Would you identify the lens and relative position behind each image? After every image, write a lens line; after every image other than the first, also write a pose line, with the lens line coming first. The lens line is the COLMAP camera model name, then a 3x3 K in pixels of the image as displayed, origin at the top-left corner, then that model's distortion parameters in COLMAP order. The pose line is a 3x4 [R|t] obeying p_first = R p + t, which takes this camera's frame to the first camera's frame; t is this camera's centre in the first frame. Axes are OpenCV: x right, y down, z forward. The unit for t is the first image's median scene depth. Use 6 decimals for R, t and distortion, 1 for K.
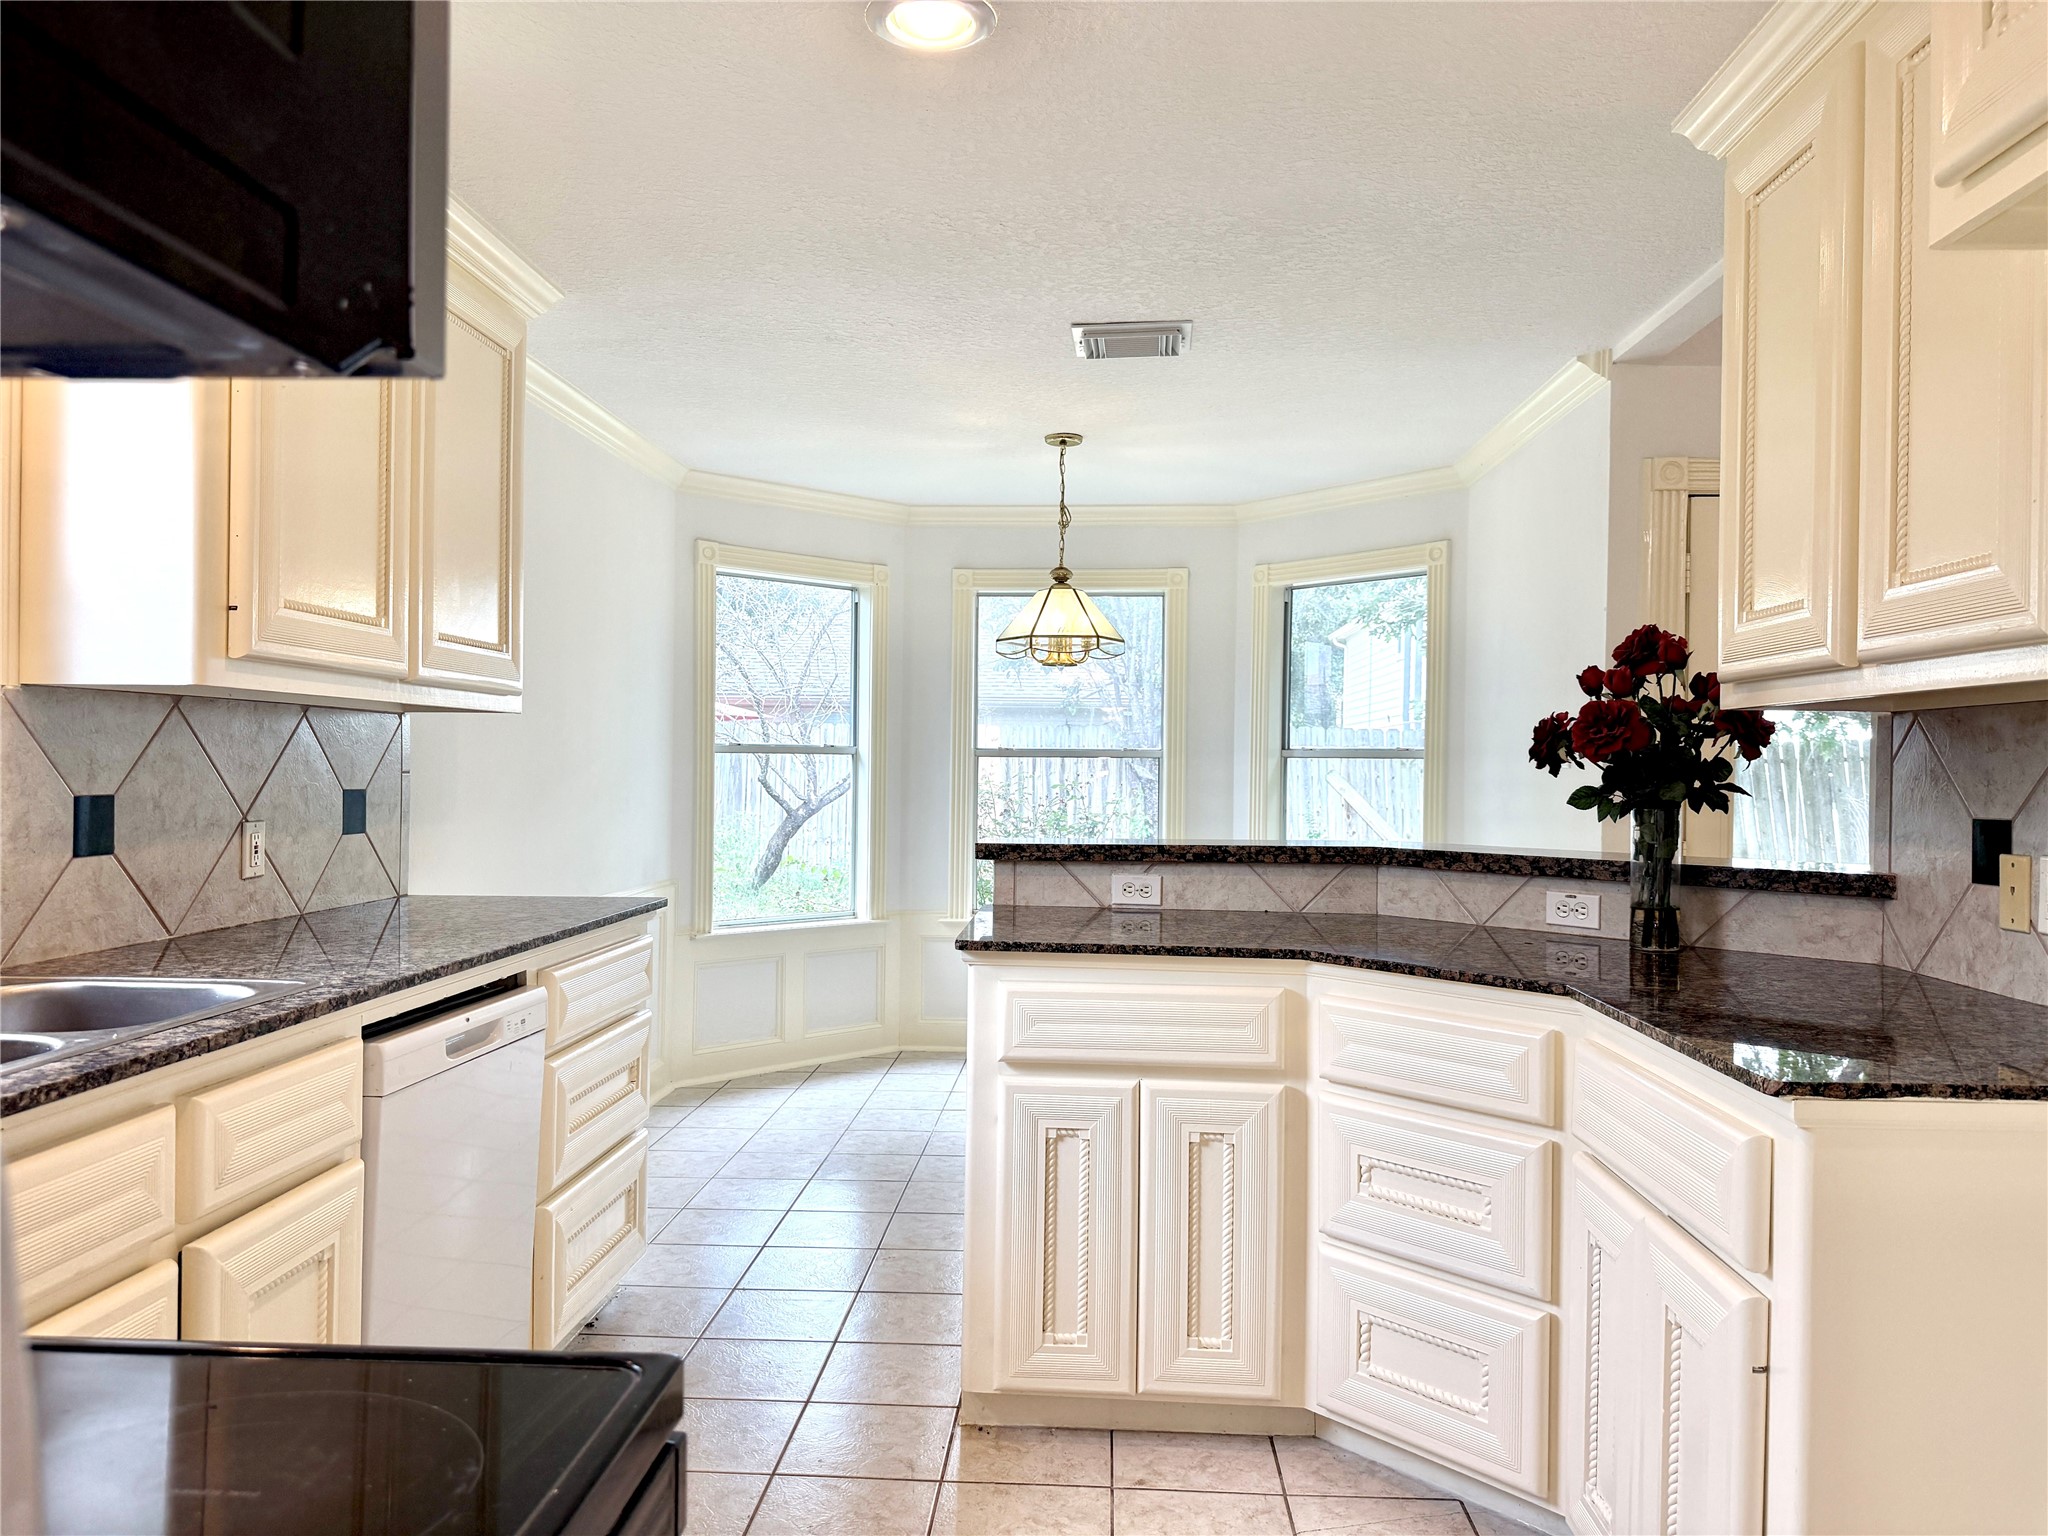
lens RADIAL K [[1437.4, 0, 1033.0], [0, 1437.4, 763.8], [0, 0, 1]] dist [0.051602, -0.061591]
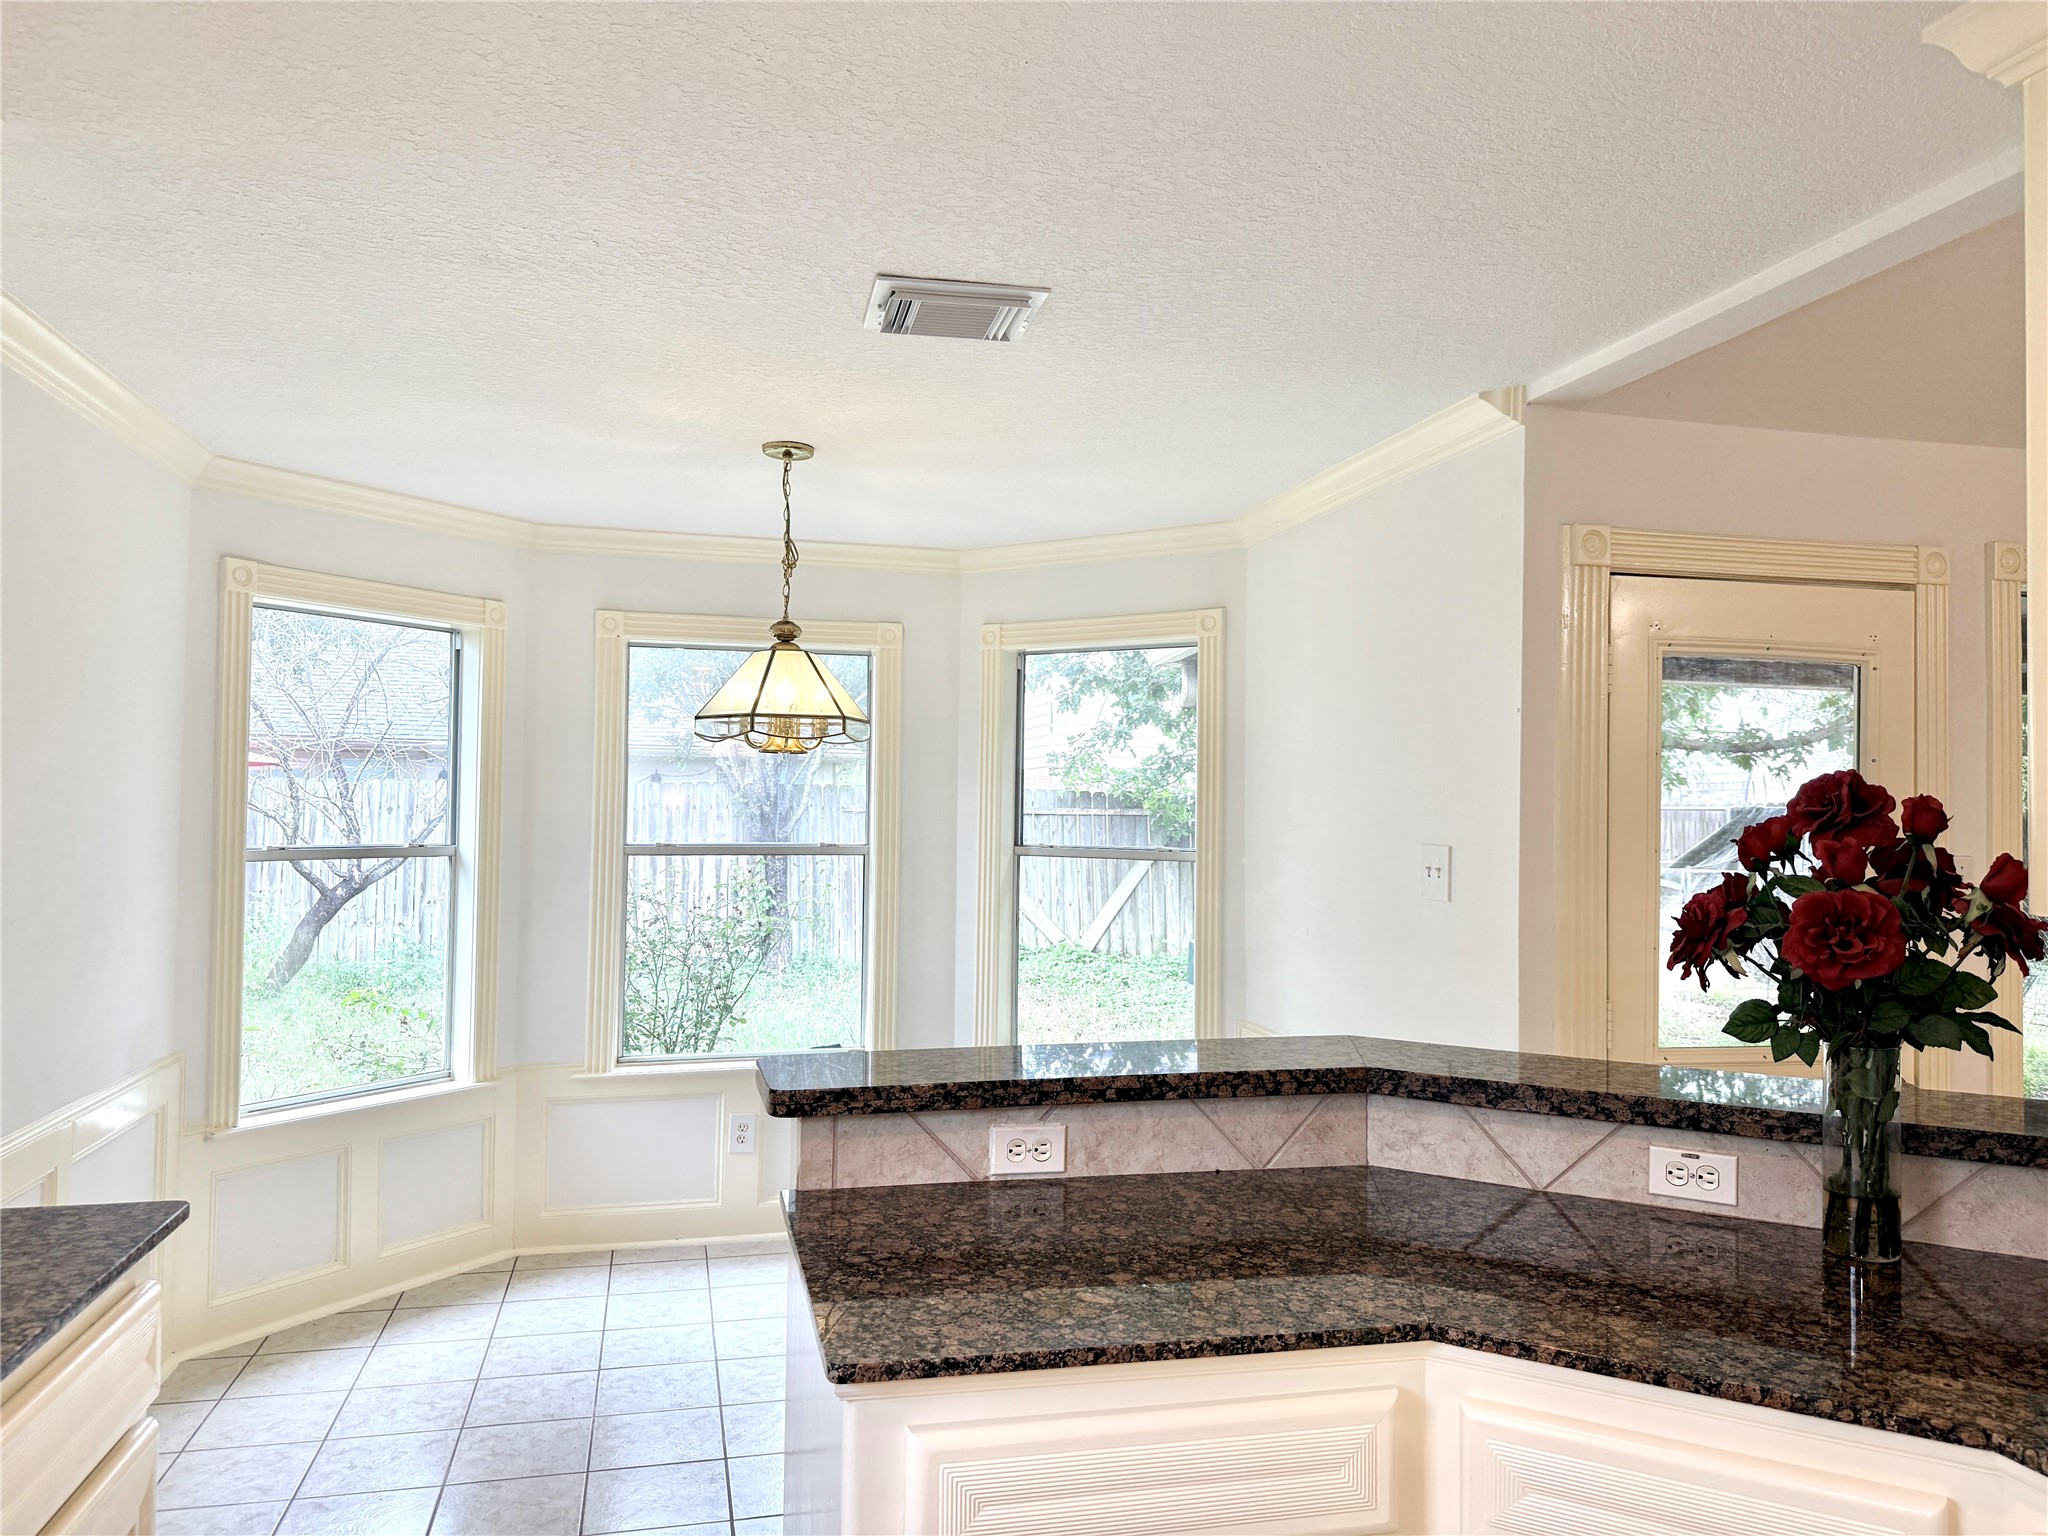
lens RADIAL K [[1437.4, 0, 1036.1], [0, 1437.4, 772.3], [0, 0, 1]] dist [0.051602, -0.061591]
pose [[0.954821, 0.009112, 0.297043, -0.114858], [-0.002979, 0.999773, -0.021090, -0.065543], [-0.297168, 0.019252, 0.954631, 0.383408]]
